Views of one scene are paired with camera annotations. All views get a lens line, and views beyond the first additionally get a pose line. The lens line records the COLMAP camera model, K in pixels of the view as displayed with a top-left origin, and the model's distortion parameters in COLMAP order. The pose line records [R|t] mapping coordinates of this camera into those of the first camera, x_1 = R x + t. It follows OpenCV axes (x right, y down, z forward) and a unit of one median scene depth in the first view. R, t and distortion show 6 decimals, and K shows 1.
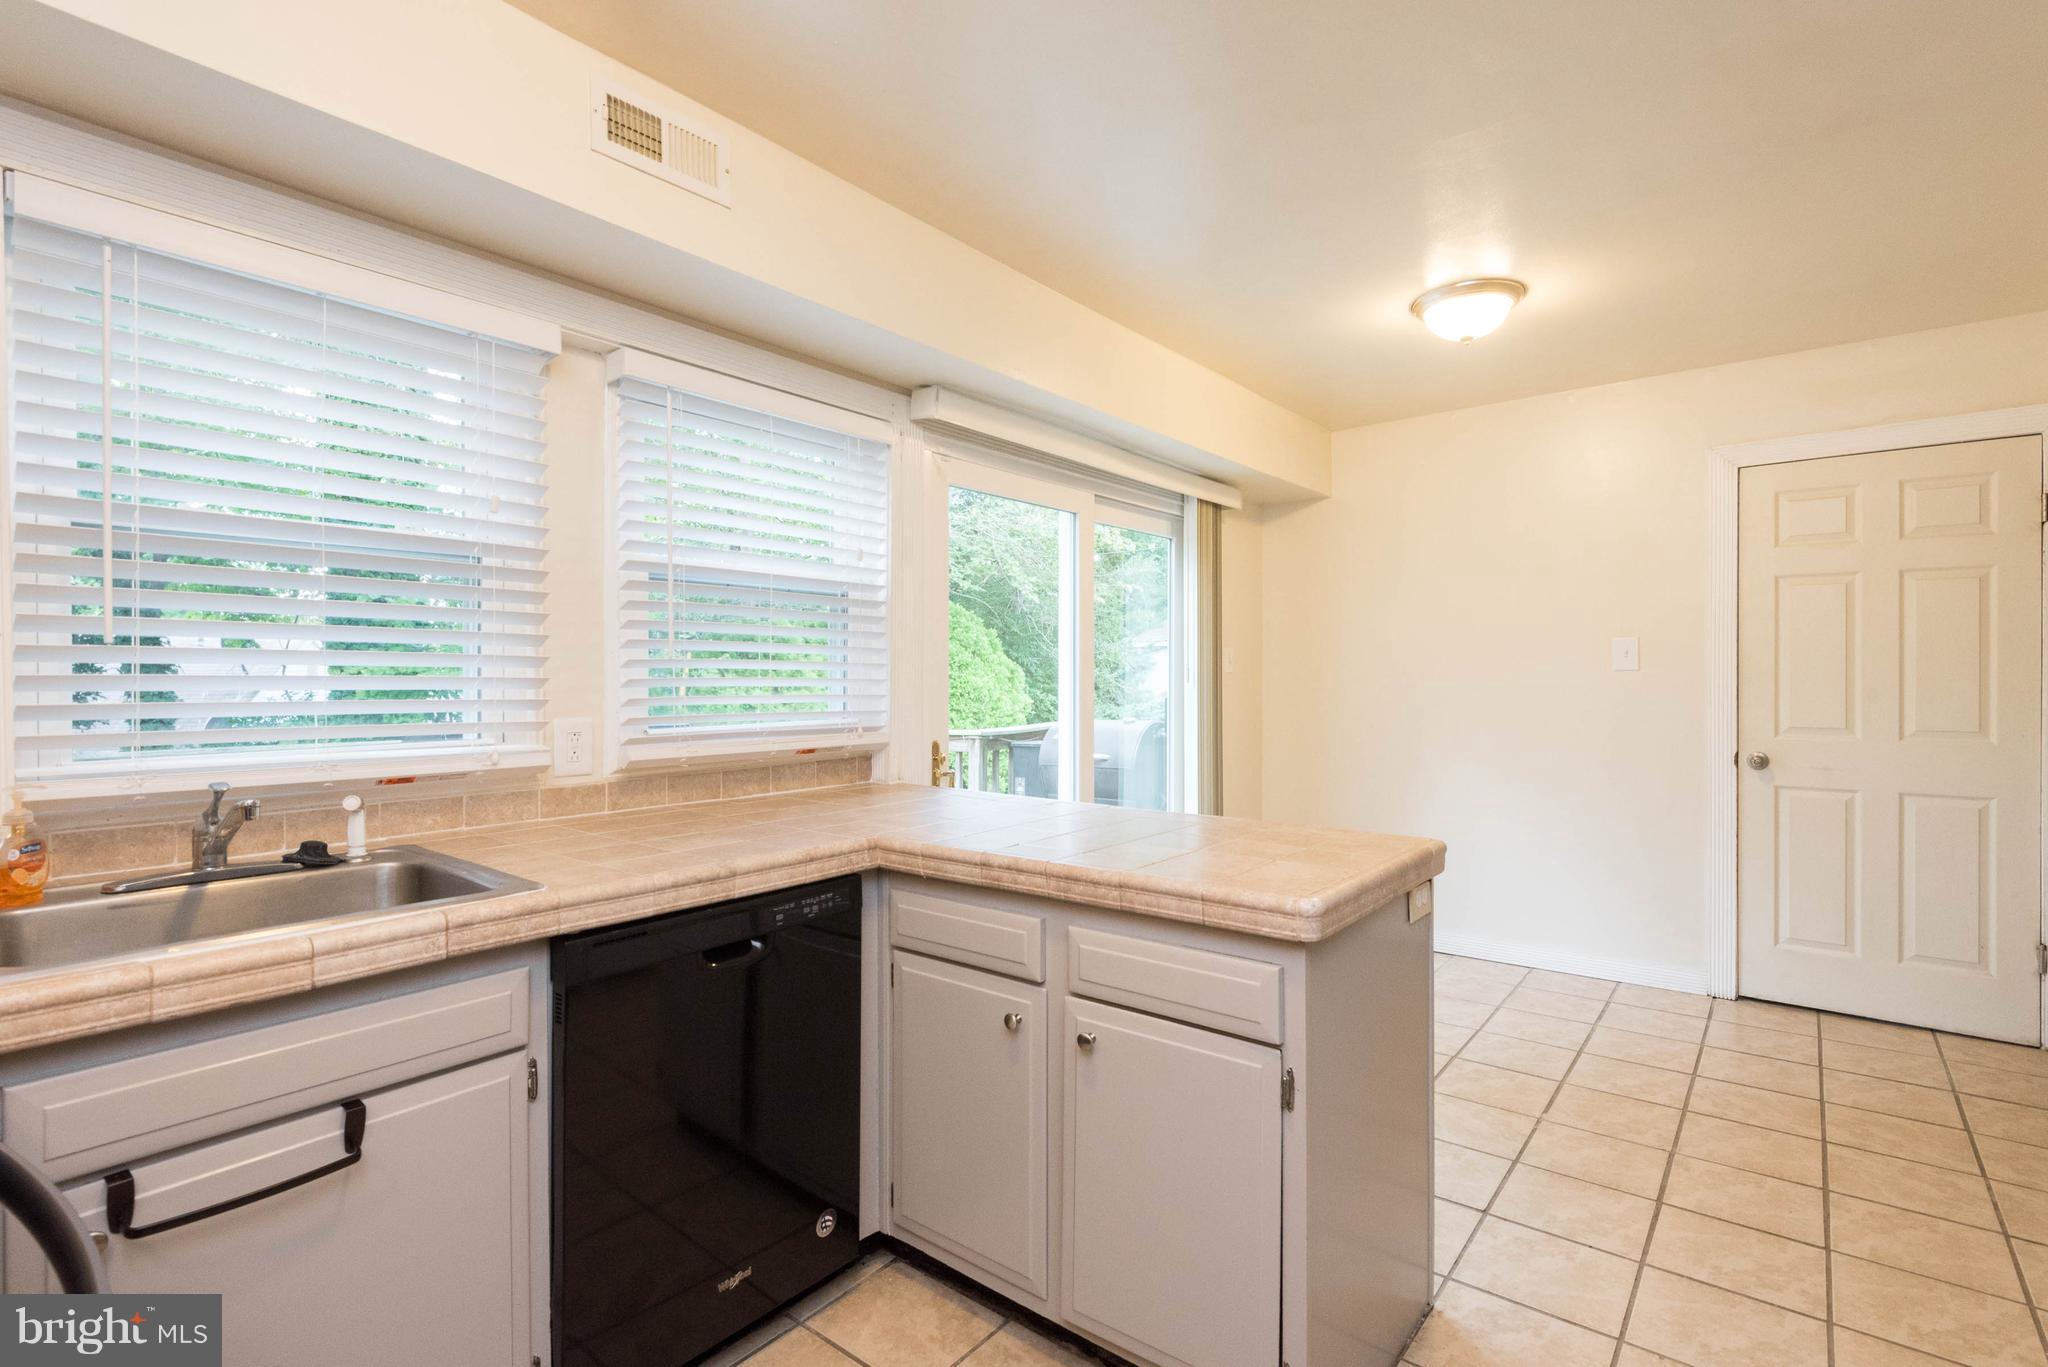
lens RADIAL K [[959.2, 0, 1028.4], [0, 959.2, 679.7], [0, 0, 1]] dist [0.014789, -0.006490]
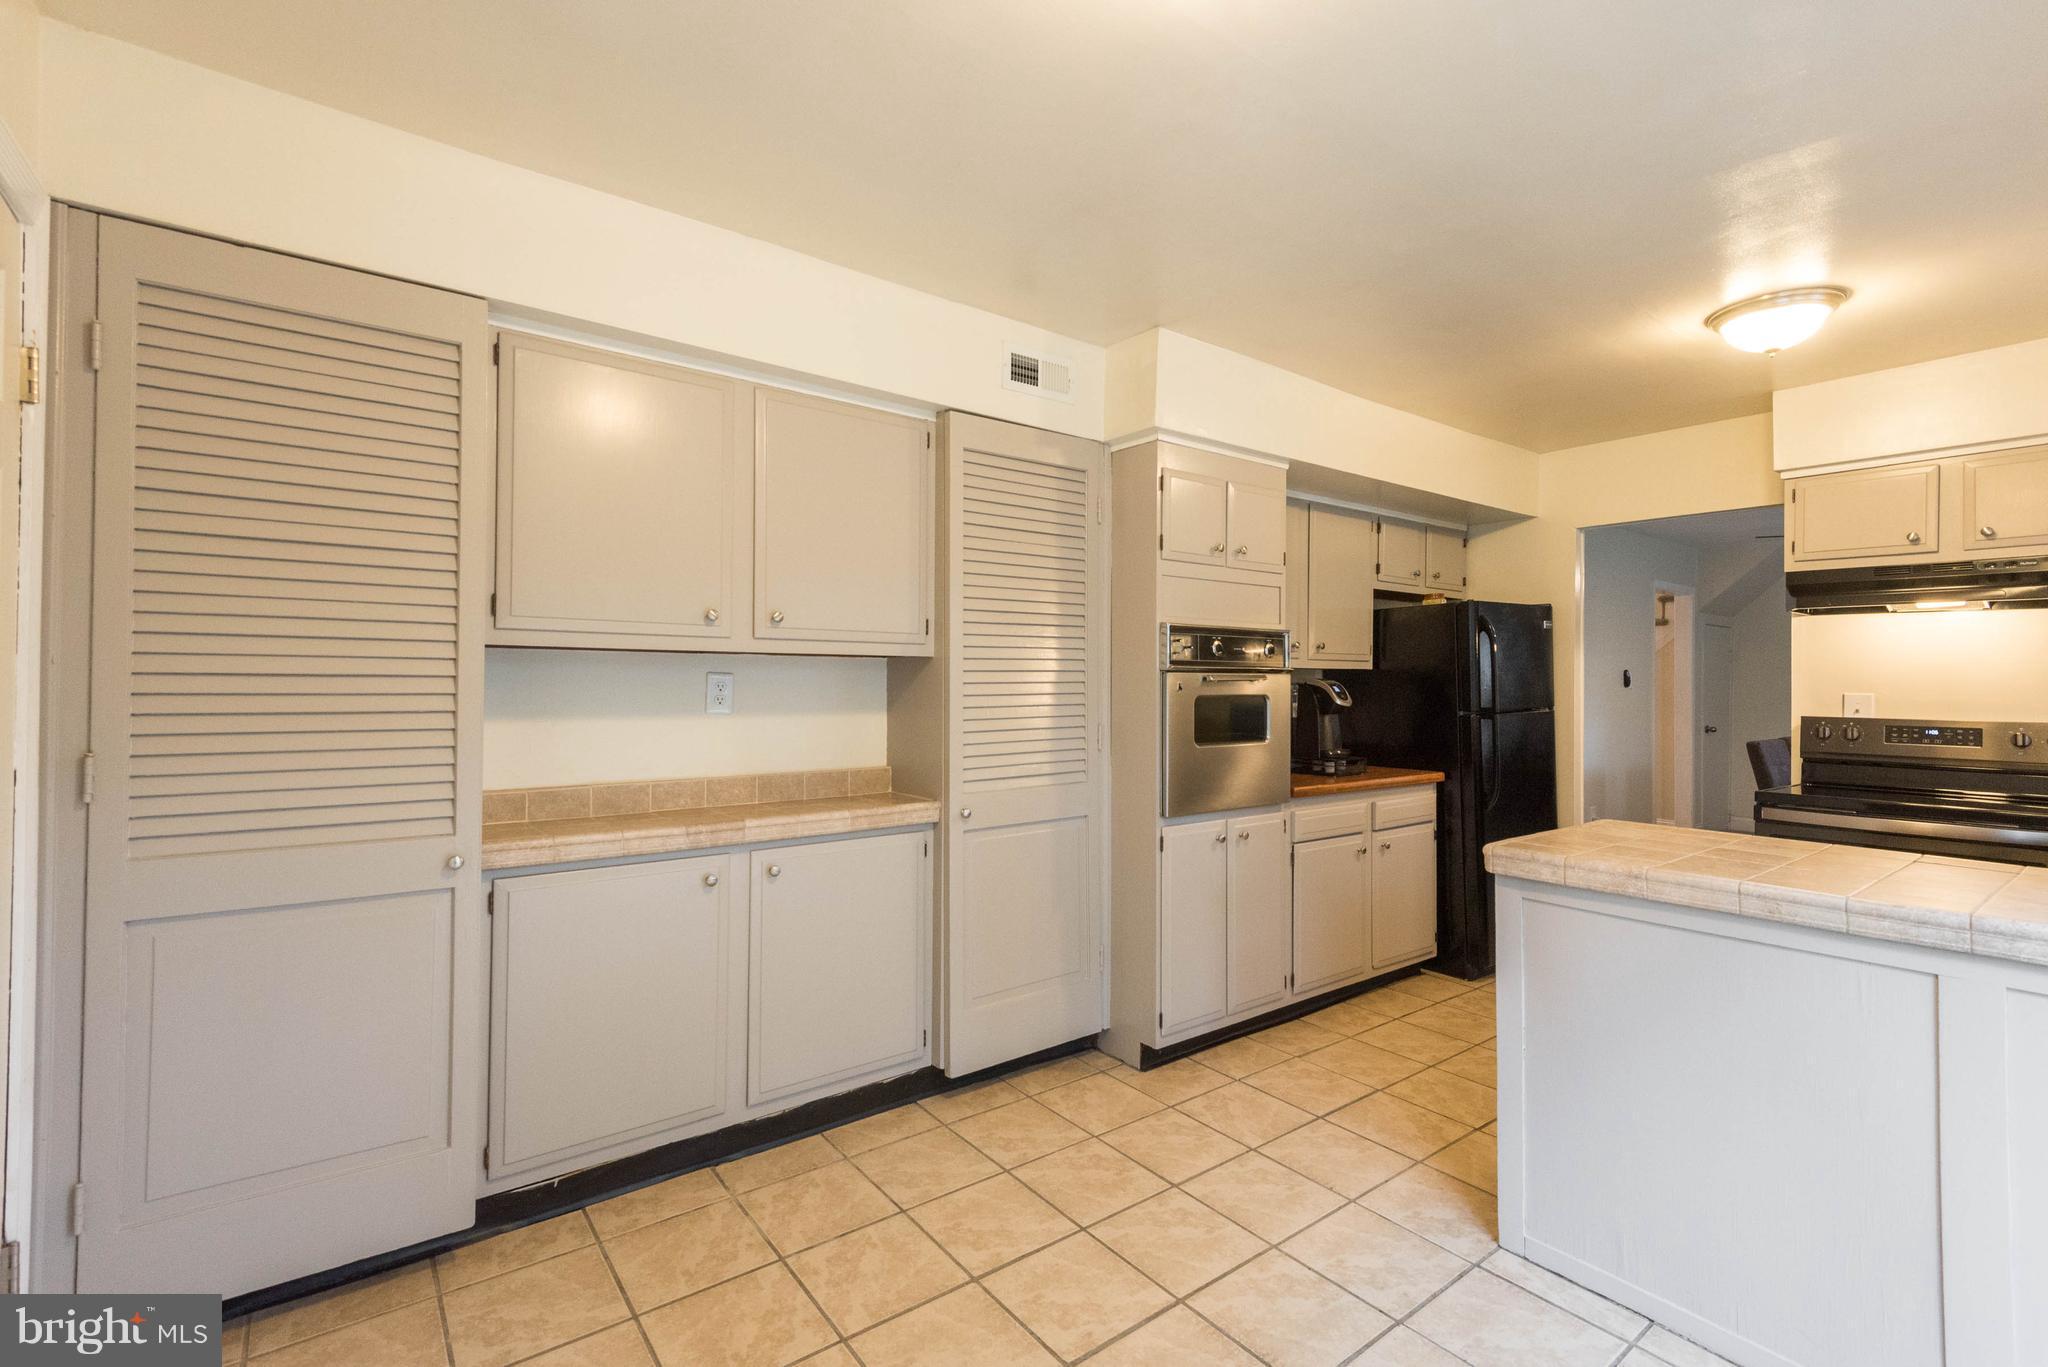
lens RADIAL K [[926.8, 0, 1014.0], [0, 926.8, 677.2], [0, 0, 1]] dist [0.016003, -0.004626]
pose [[-0.968805, -0.003928, 0.247793, 0.521444], [-0.003654, 0.999992, 0.001566, -0.026489], [-0.247797, 0.000612, -0.968812, 1.644142]]
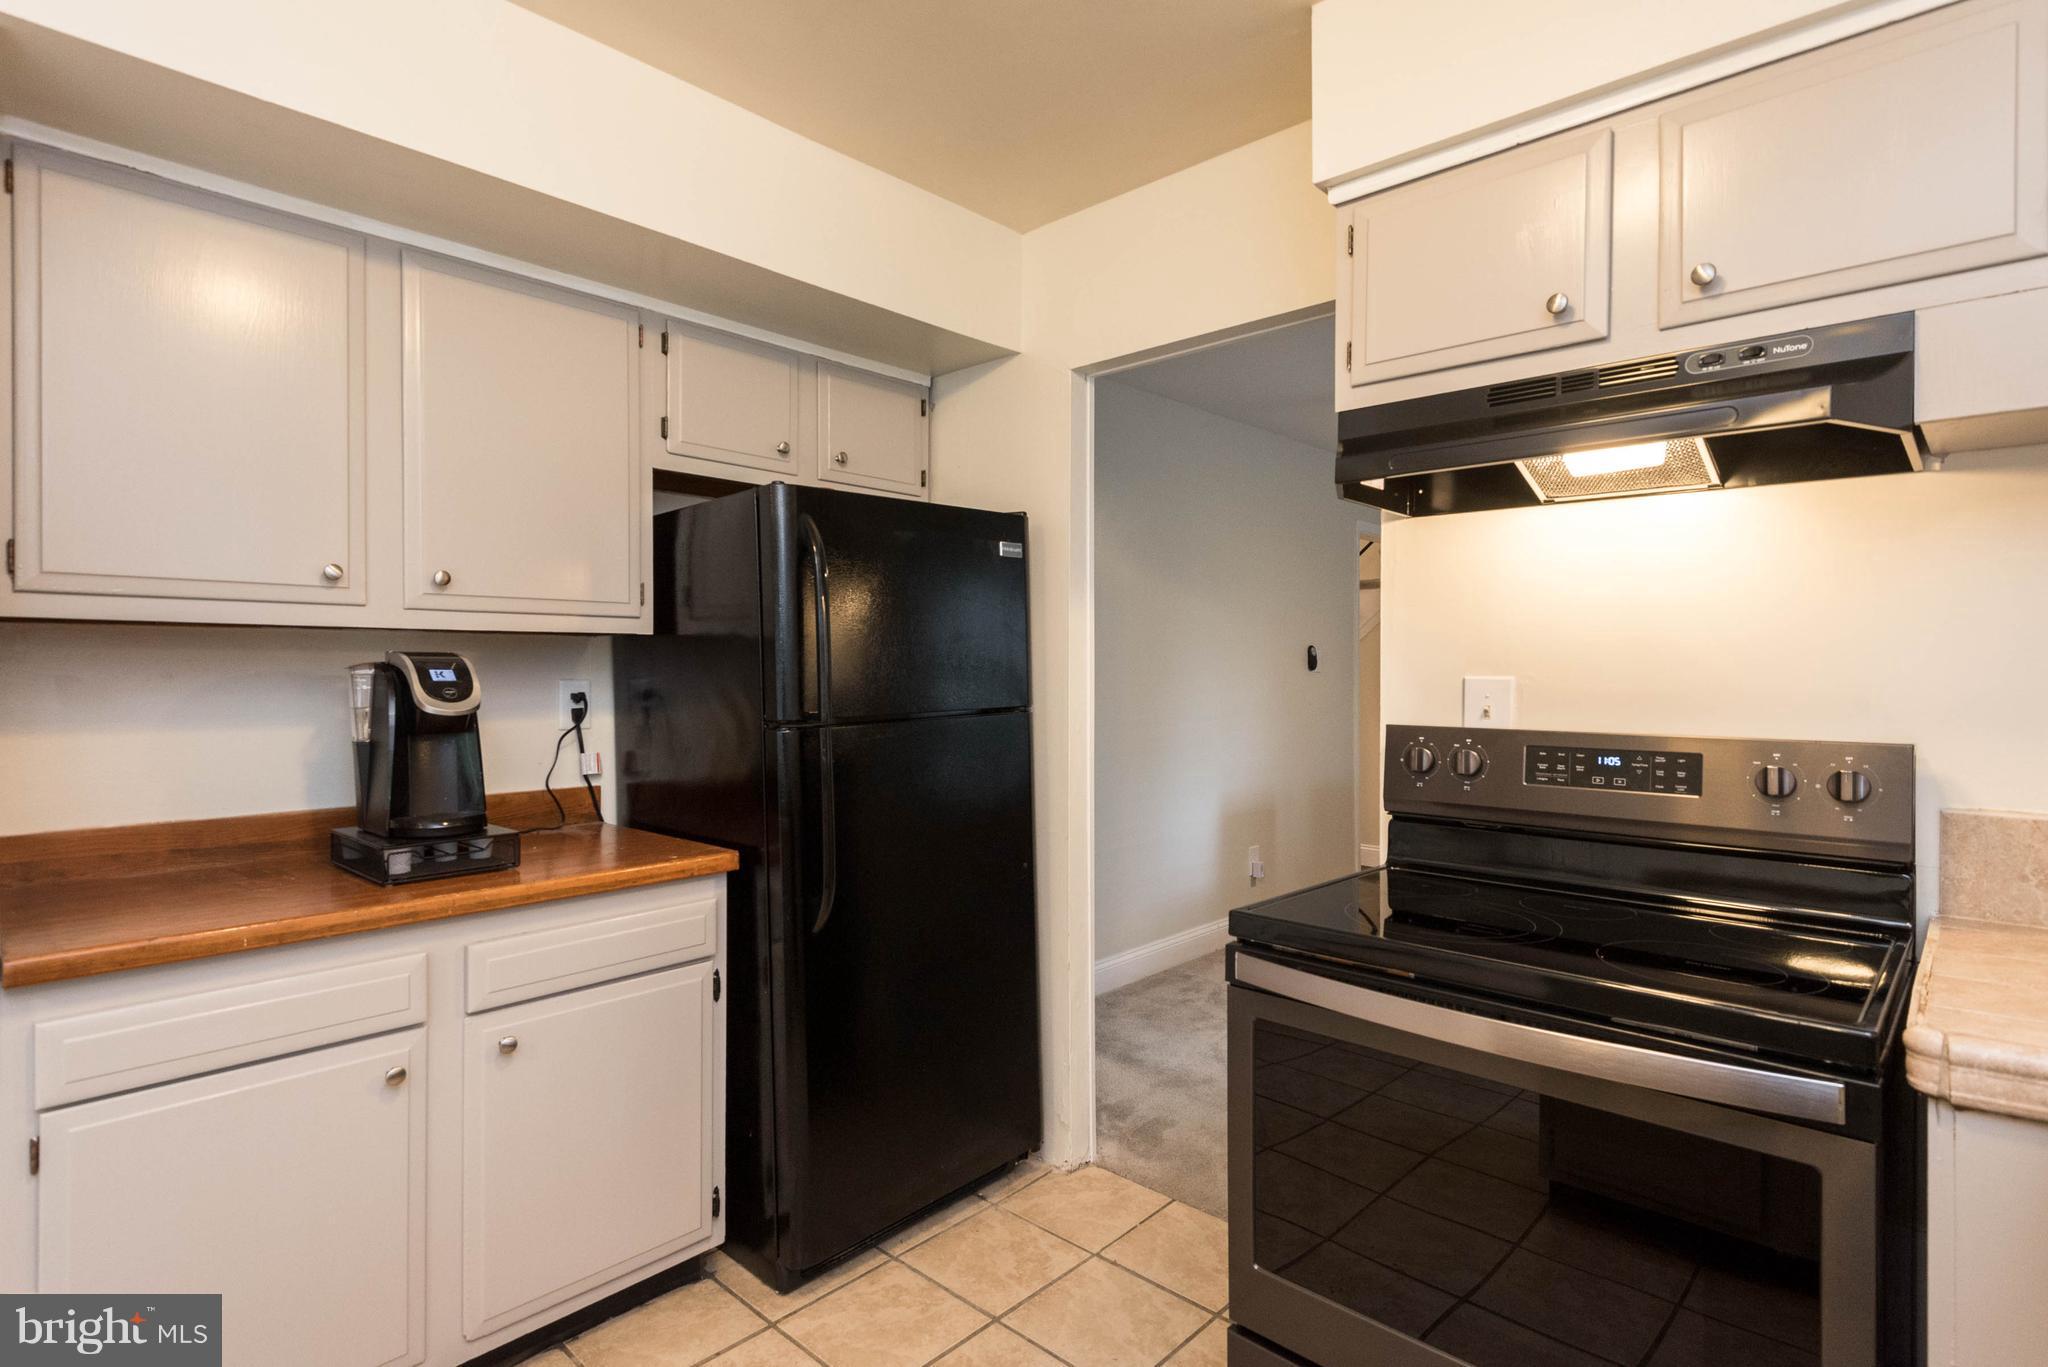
lens RADIAL K [[1038.0, 0, 1014.2], [0, 1038.0, 676.7], [0, 0, 1]] dist [0.041630, -0.000746]
pose [[-0.996233, 0.001077, 0.086707, -0.078085], [0.002072, 0.999933, 0.011383, -0.013805], [-0.086689, 0.011520, -0.996169, 0.754811]]
